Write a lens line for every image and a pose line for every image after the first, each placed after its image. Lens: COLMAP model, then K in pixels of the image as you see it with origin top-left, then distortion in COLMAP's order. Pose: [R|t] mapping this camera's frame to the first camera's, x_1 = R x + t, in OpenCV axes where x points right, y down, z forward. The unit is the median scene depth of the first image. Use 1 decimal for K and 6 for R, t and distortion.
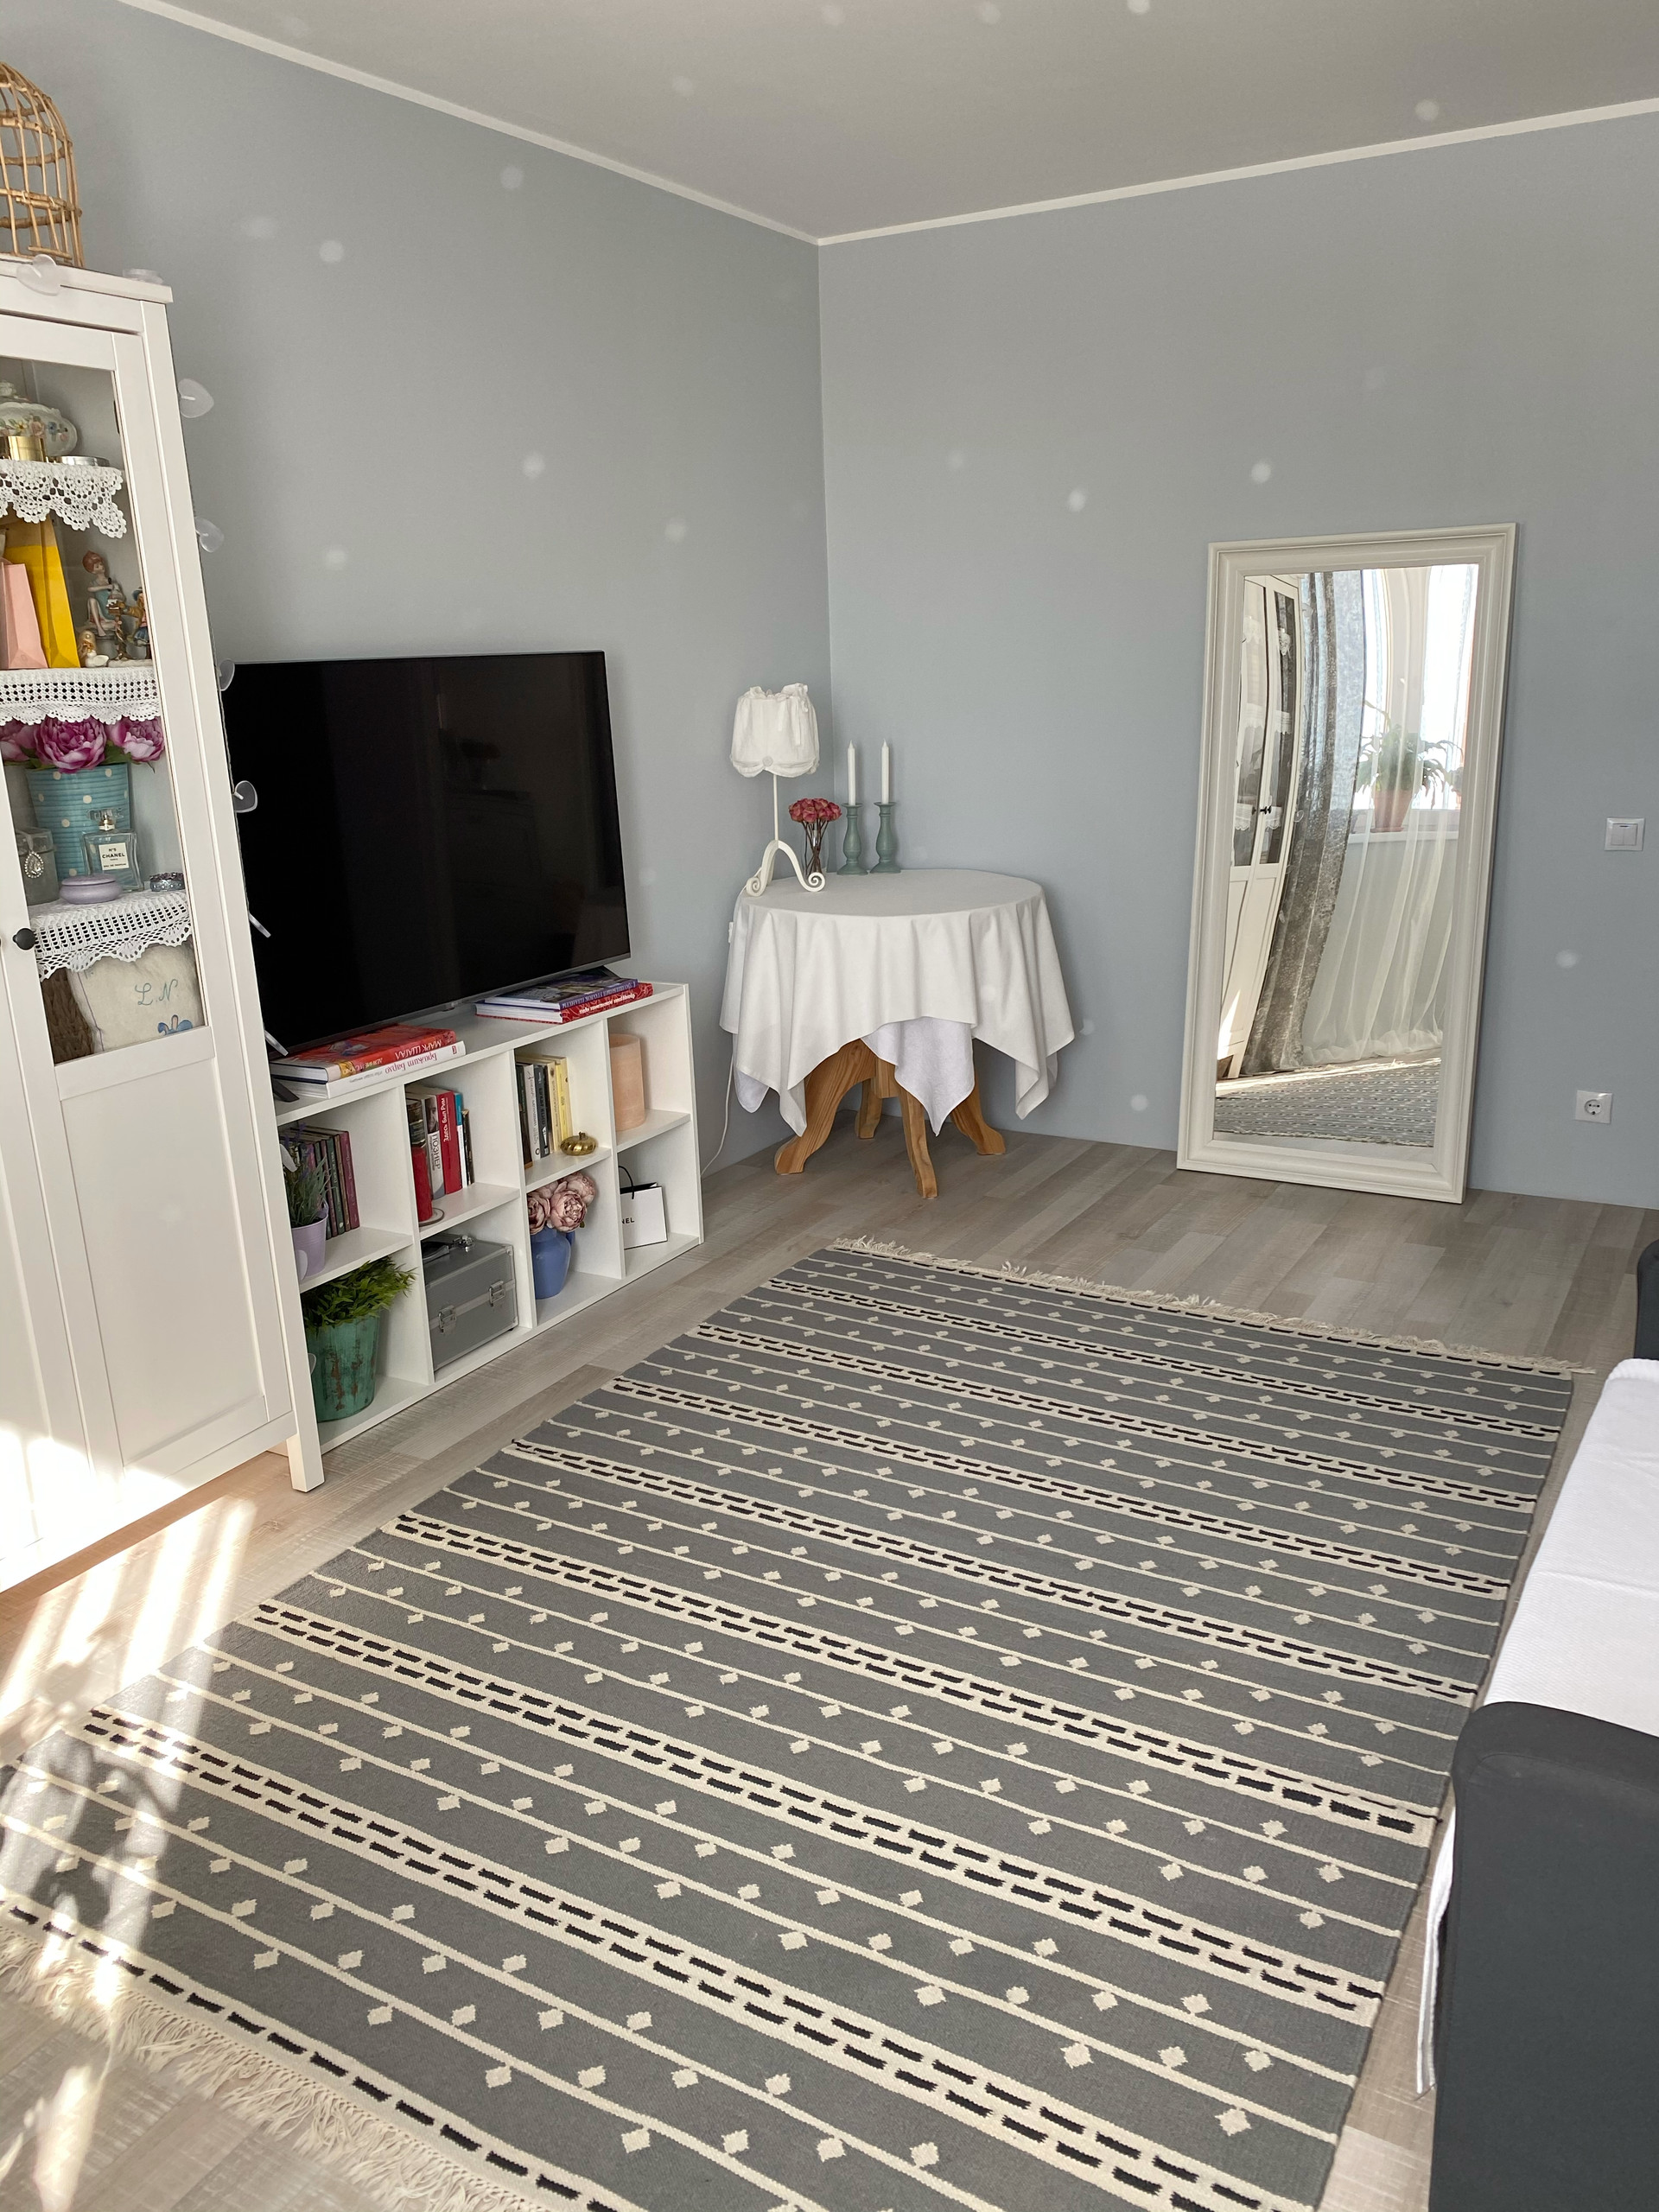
lens RADIAL K [[1697.1, 0, 829.5], [0, 1697.1, 1106.0], [0, 0, 1]] dist [0.110267, -0.134524]
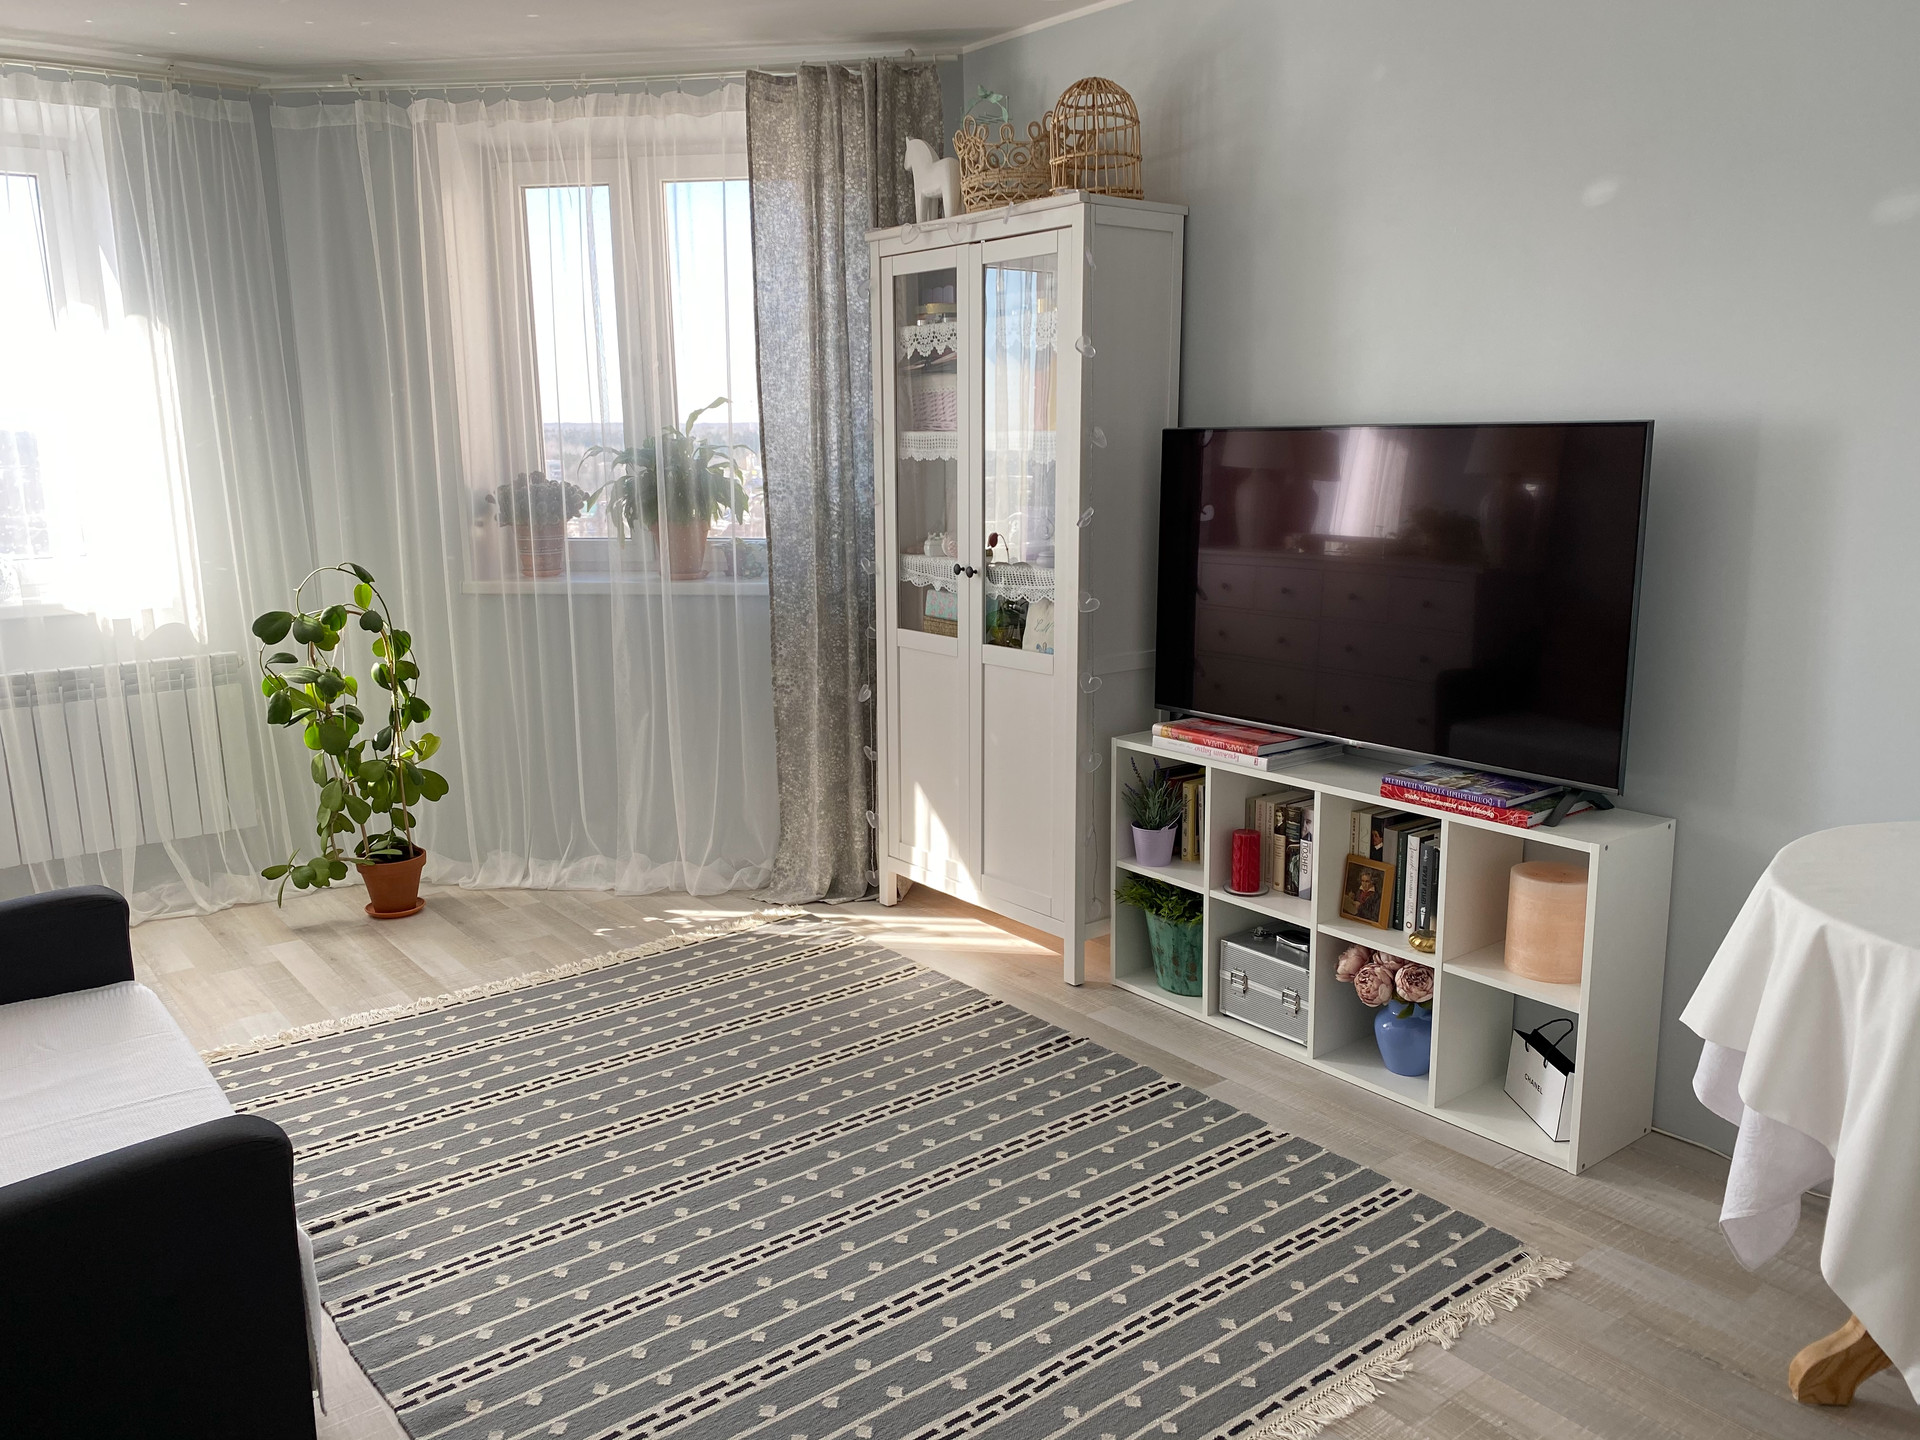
lens RADIAL K [[1473.1, 0, 949.6], [0, 1473.1, 722.1], [0, 0, 1]] dist [0.110267, -0.134524]
pose [[-0.376142, 0.224326, -0.898997, 0.684277], [-0.215729, 0.922383, 0.320423, -0.304328], [0.901098, 0.314464, -0.298553, 1.008854]]
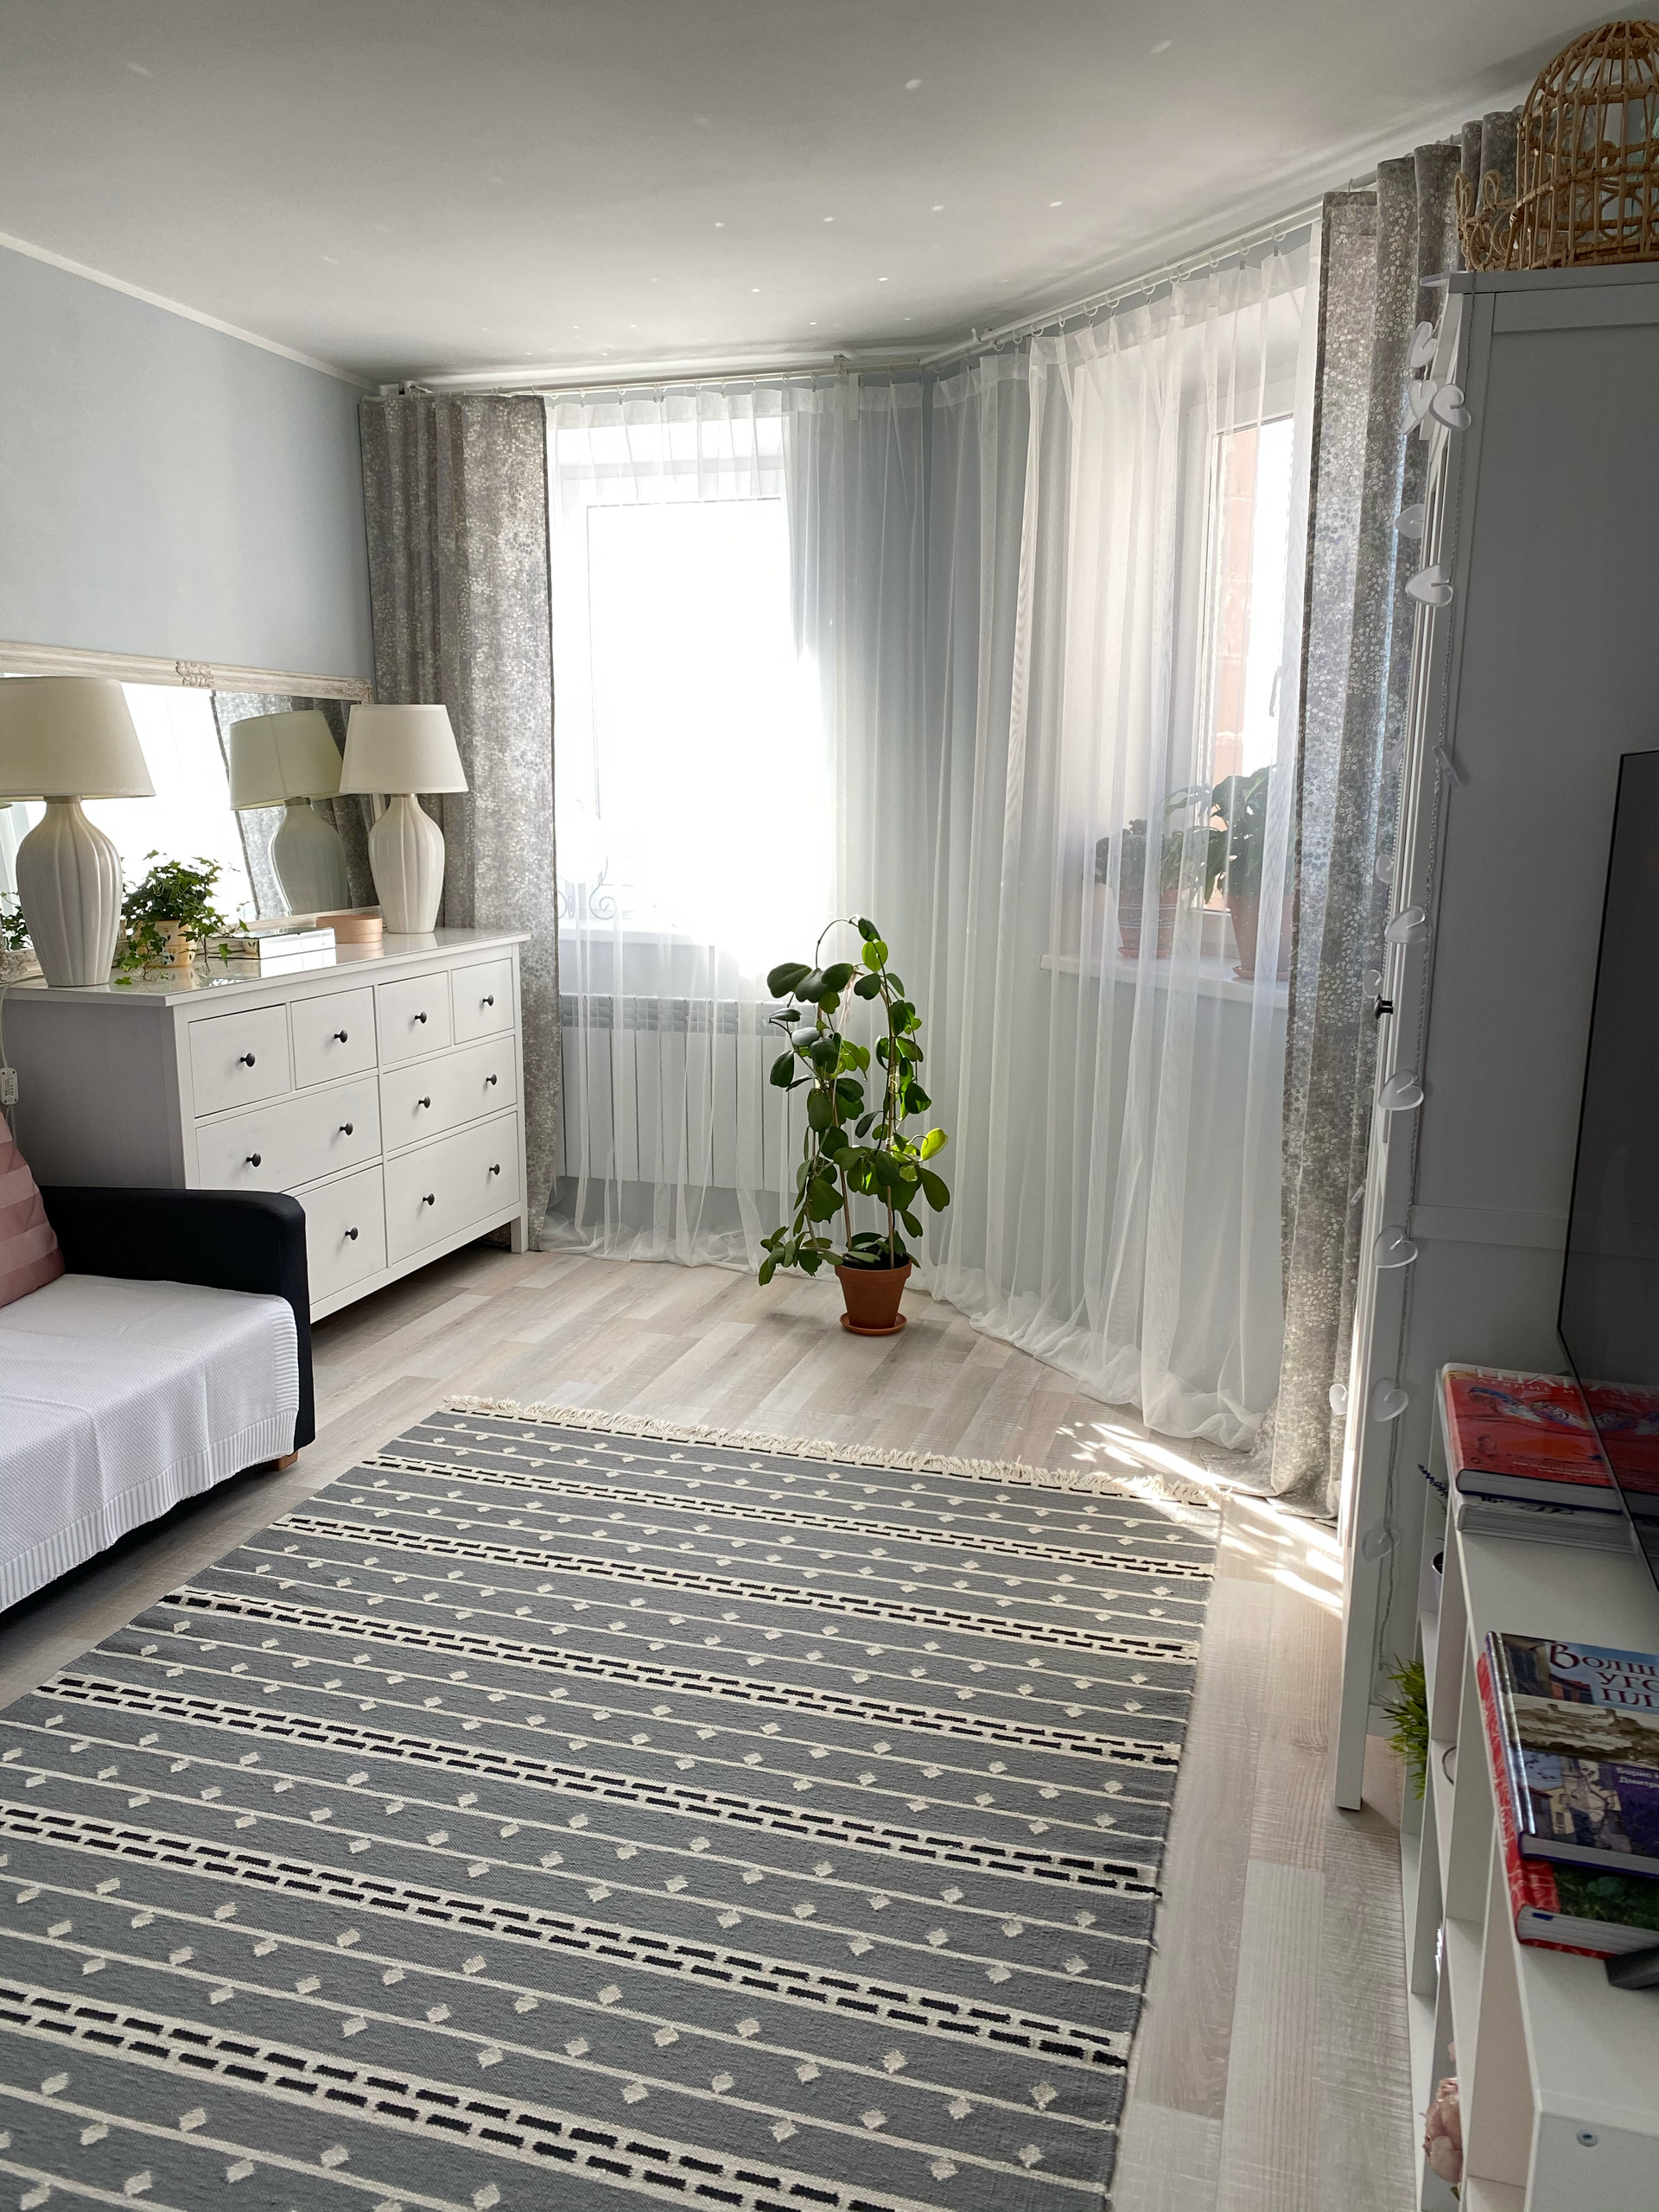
lens RADIAL K [[1697.1, 0, 829.5], [0, 1697.1, 1106.0], [0, 0, 1]] dist [0.110267, -0.134524]
pose [[-0.976195, 0.076252, -0.203049, 0.051201], [-0.022010, 0.896505, 0.442487, -0.333272], [0.215775, 0.436422, -0.873485, 1.244107]]
